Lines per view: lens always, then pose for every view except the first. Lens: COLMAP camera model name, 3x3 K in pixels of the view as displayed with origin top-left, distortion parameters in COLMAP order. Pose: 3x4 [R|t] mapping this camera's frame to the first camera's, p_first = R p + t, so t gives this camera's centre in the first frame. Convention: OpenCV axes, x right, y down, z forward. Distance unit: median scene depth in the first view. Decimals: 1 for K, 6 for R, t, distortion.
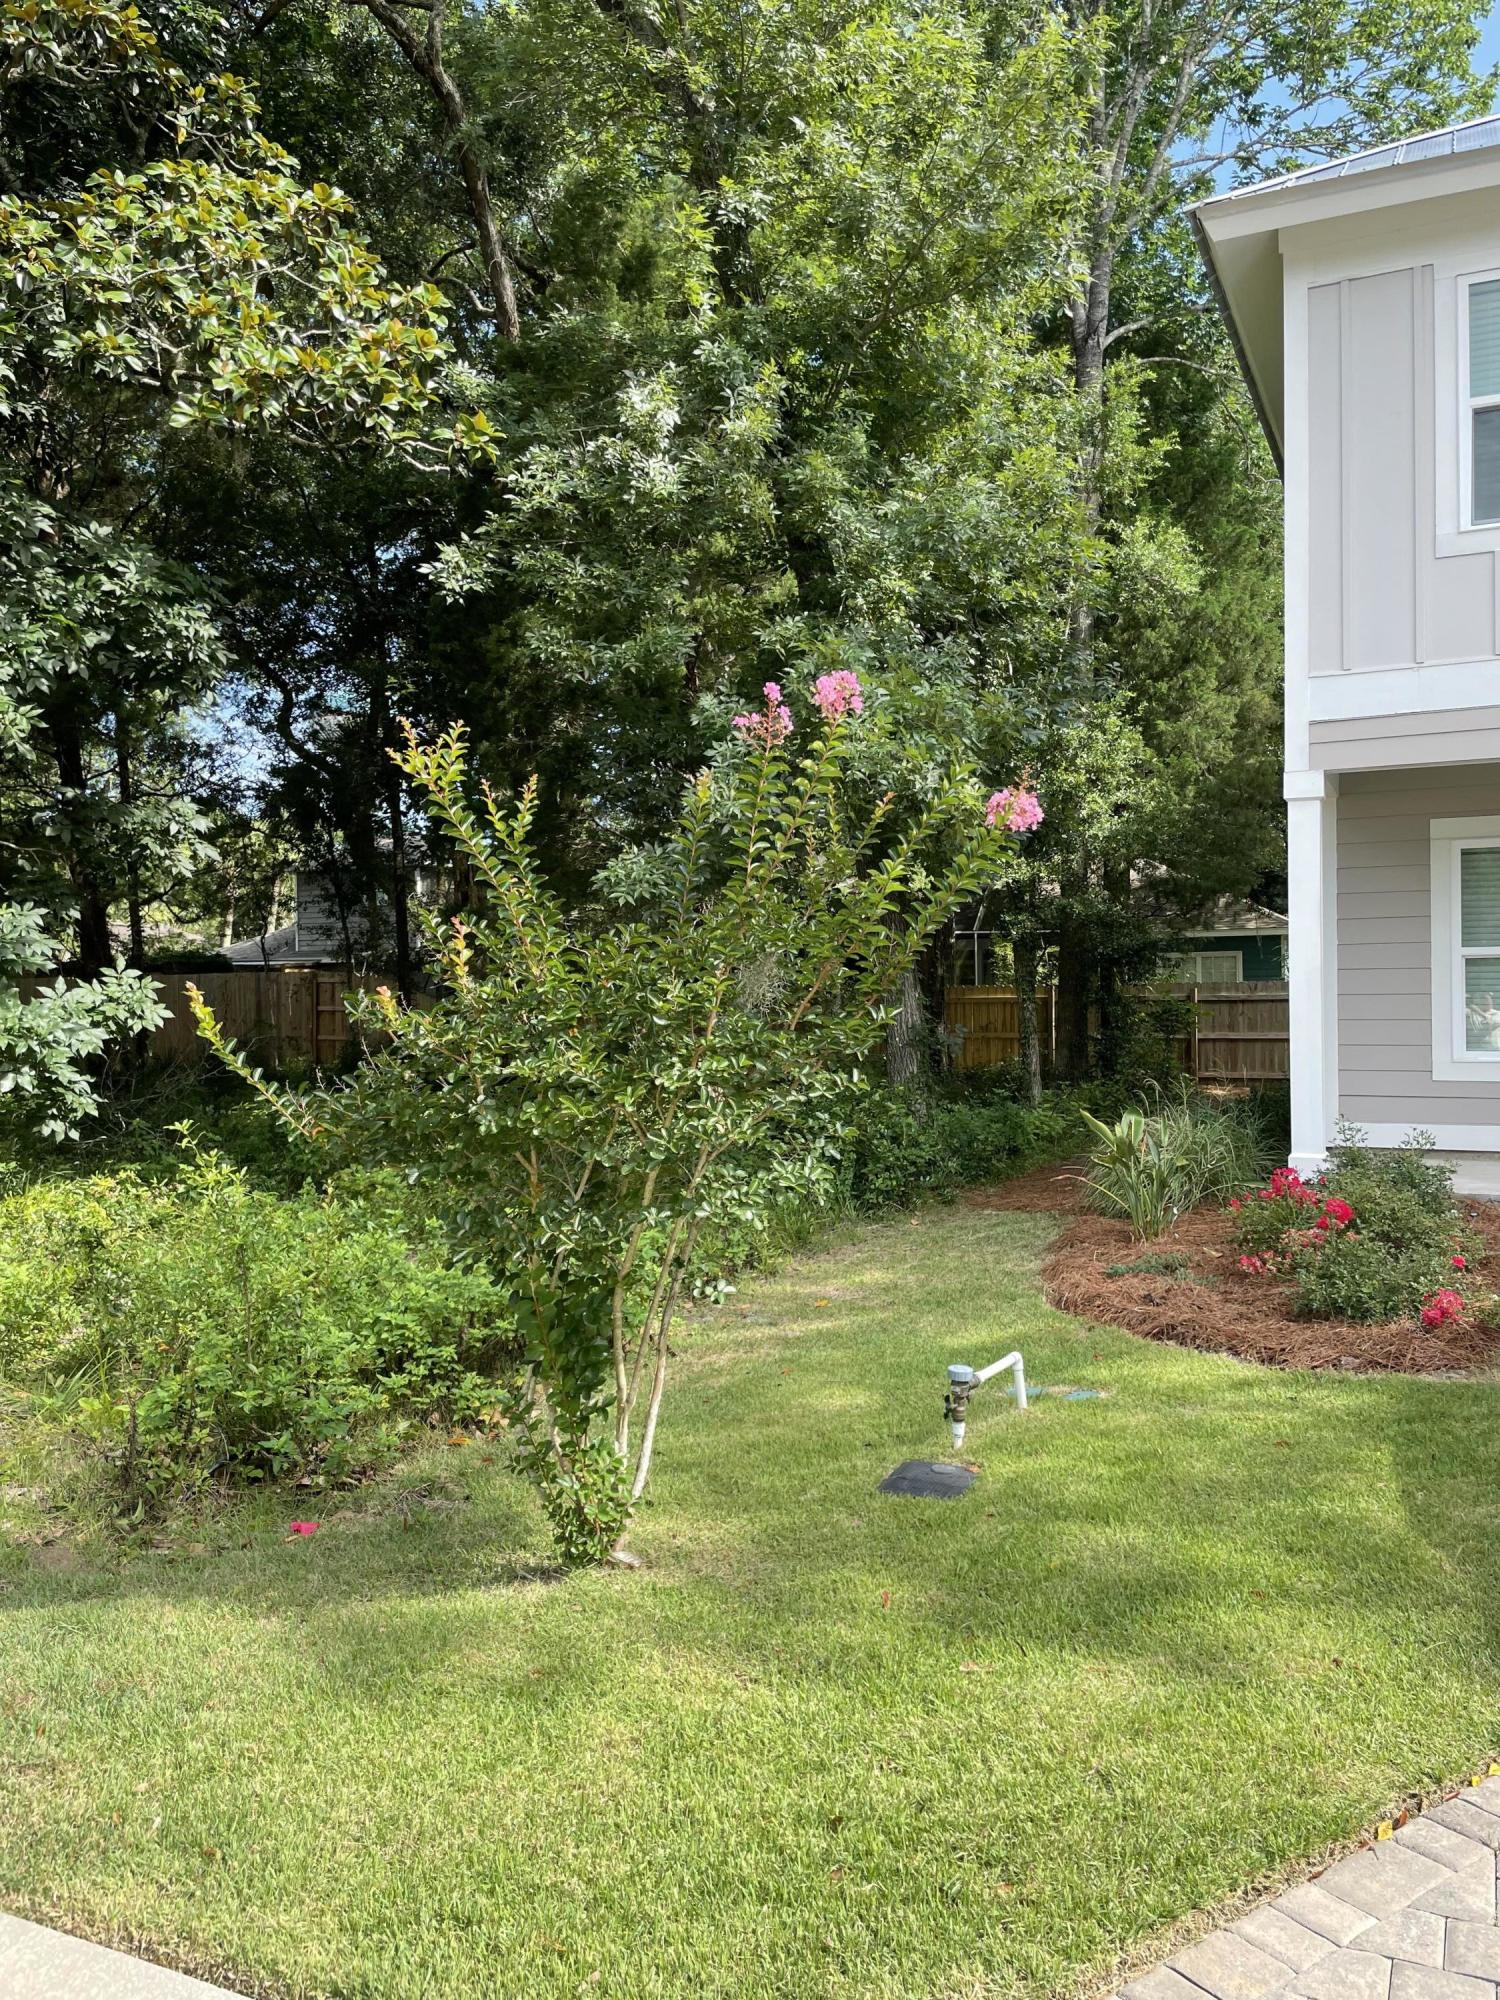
lens RADIAL K [[1545.0, 0, 740.3], [0, 1545.0, 1004.3], [0, 0, 1]] dist [0.051426, -0.046381]
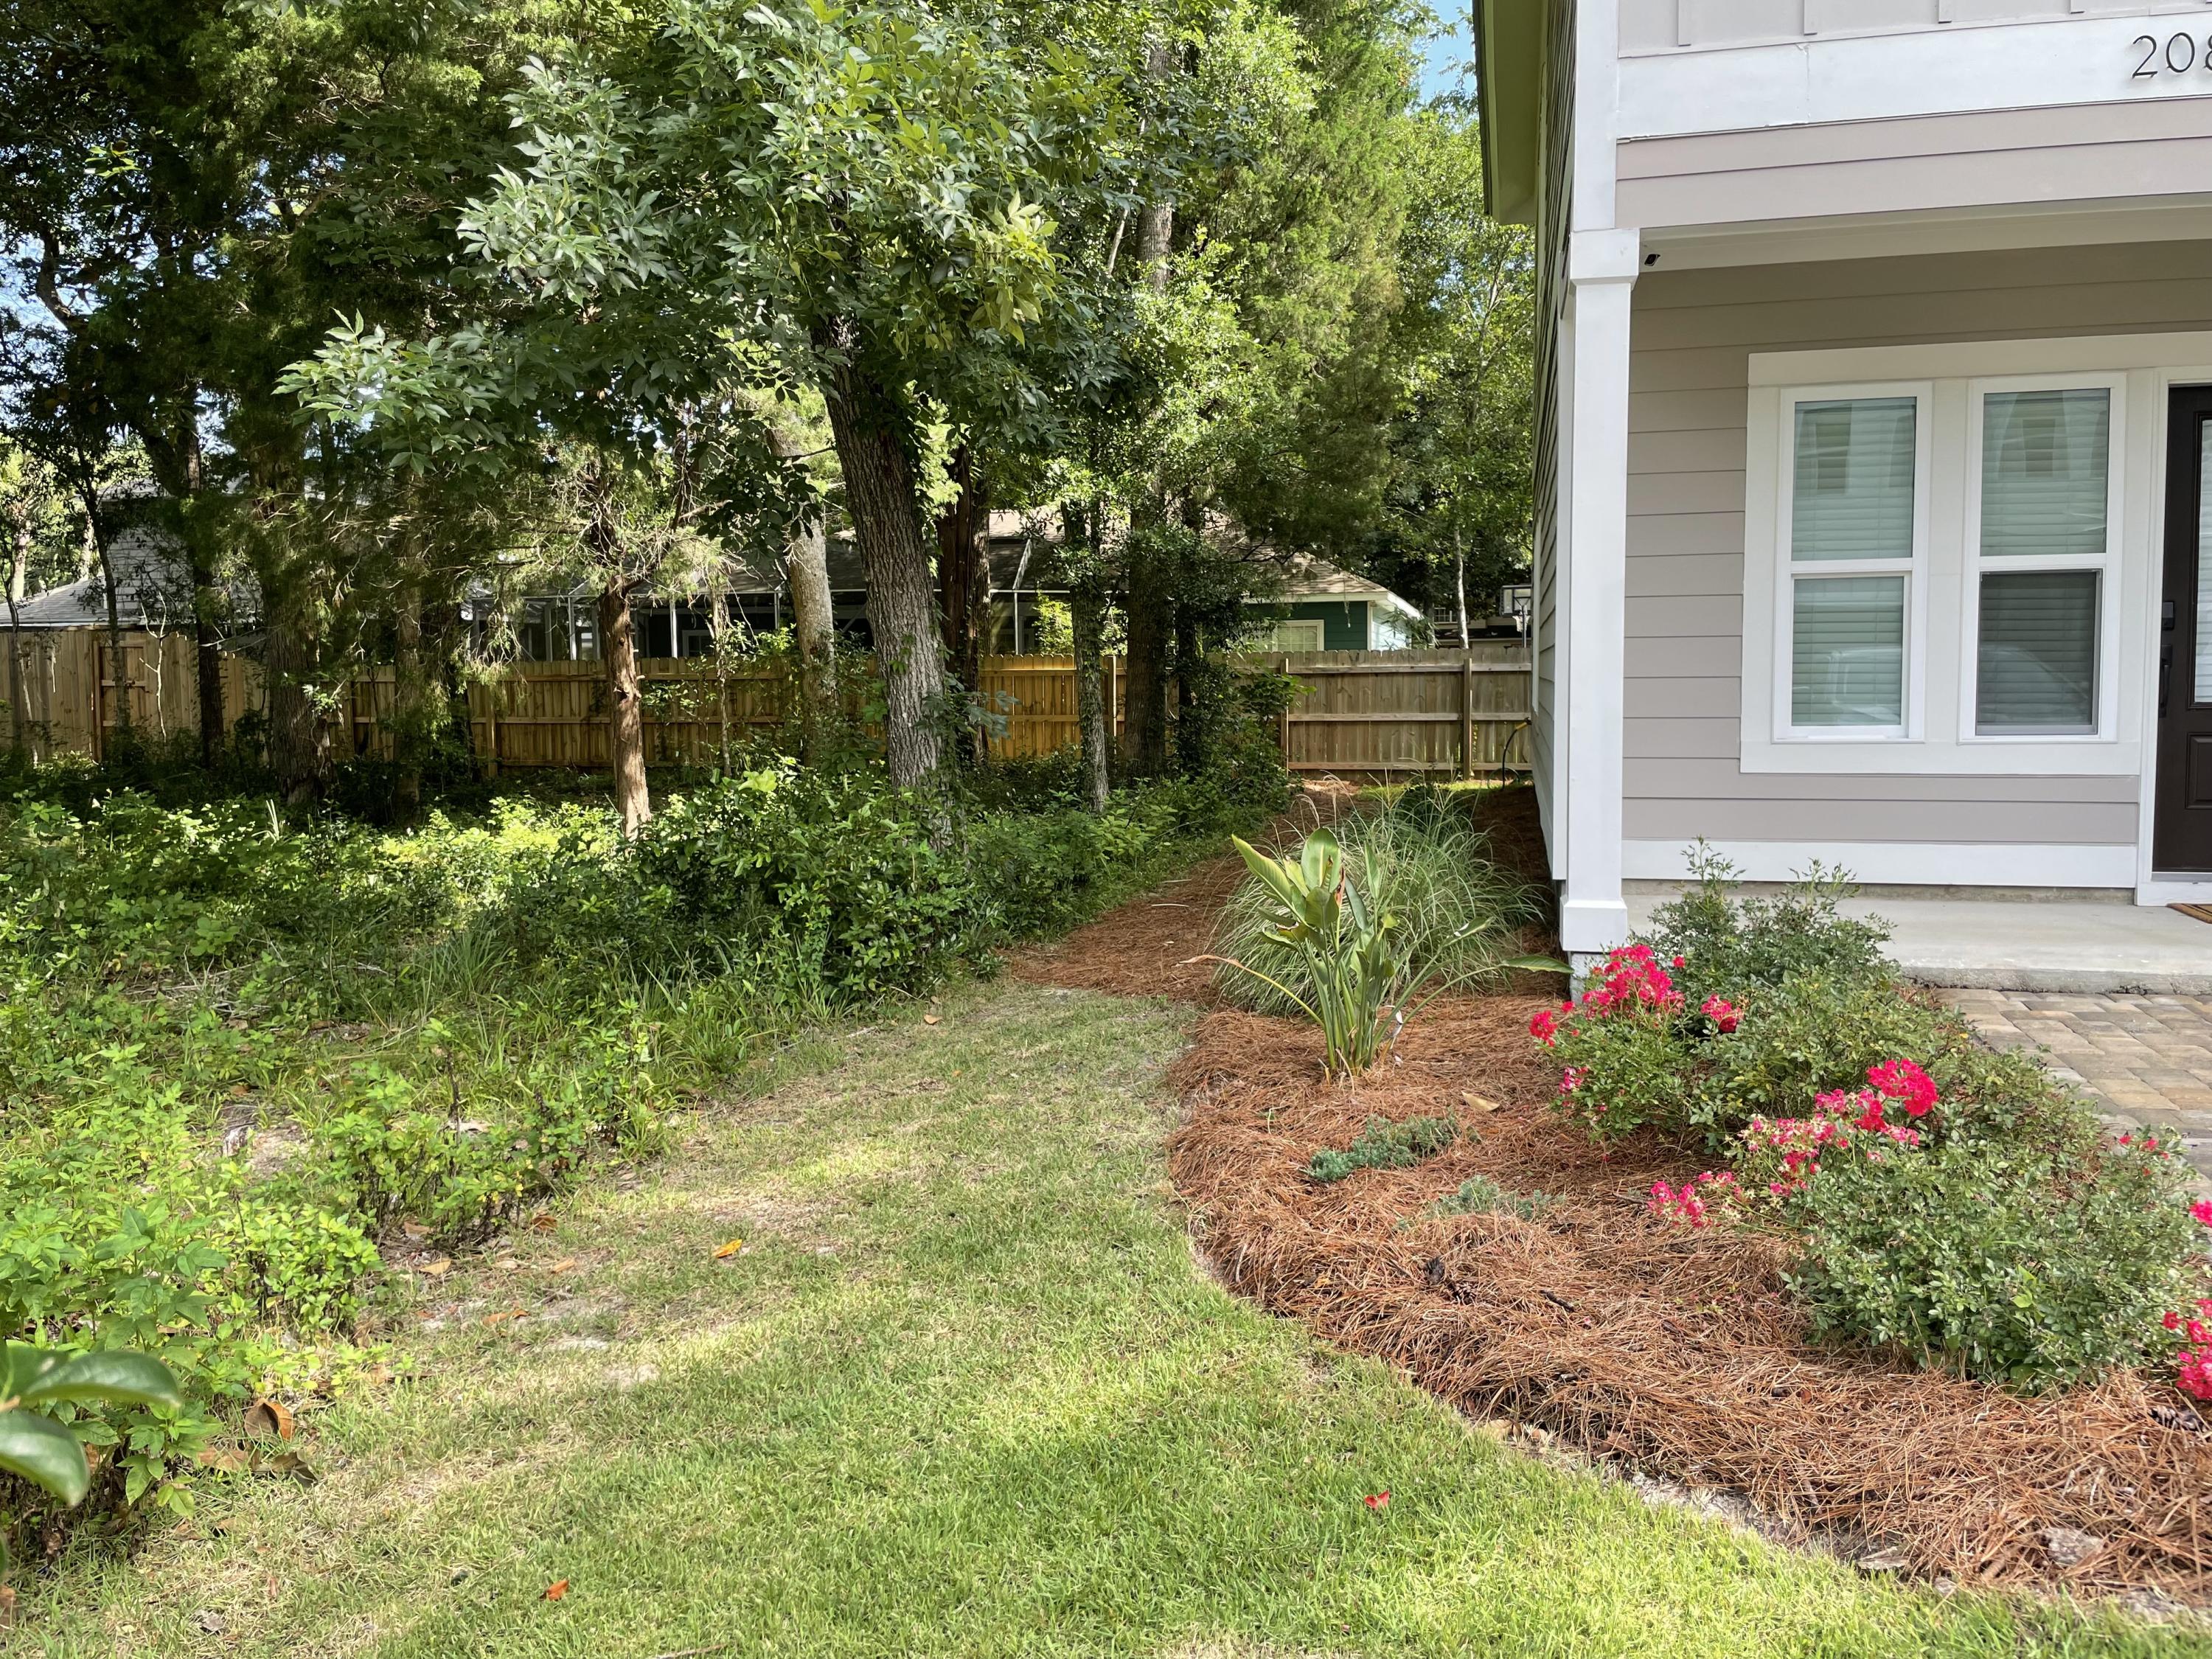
lens RADIAL K [[1708.7, 0, 1146.1], [0, 1708.7, 819.5], [0, 0, 1]] dist [0.051426, -0.046381]
pose [[0.973600, -0.016131, 0.227691, 0.042748], [-0.001112, 0.997153, 0.075400, 0.013407], [-0.228259, -0.073662, 0.970810, 0.331631]]
